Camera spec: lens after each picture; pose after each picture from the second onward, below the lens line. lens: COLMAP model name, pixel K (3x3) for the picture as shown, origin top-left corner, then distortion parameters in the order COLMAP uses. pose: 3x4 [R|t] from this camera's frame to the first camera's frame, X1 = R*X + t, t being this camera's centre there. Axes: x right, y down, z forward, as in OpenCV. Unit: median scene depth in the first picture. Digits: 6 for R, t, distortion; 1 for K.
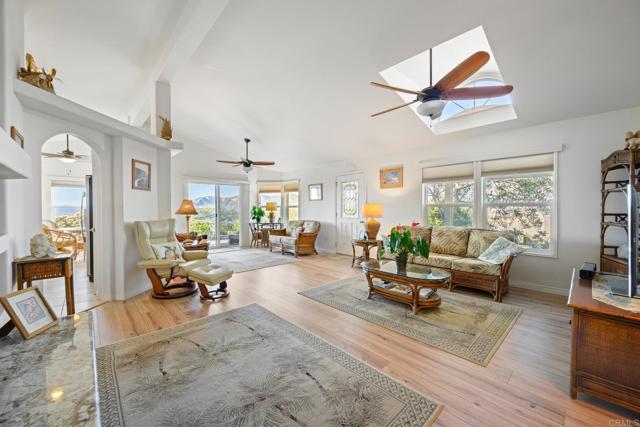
lens RADIAL K [[253.0, 0, 320.7], [0, 253.0, 210.8], [0, 0, 1]] dist [-0.001225, -0.000221]
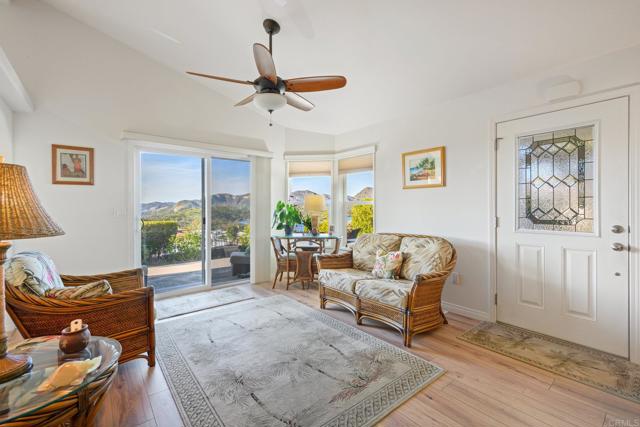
lens RADIAL K [[278.4, 0, 318.6], [0, 278.4, 211.6], [0, 0, 1]] dist [-0.001912, -0.000018]
pose [[0.997331, 0.002052, -0.072985, -0.152881], [-0.001797, 0.999992, 0.003556, -0.001829], [0.072991, -0.003415, 0.997327, 0.478394]]
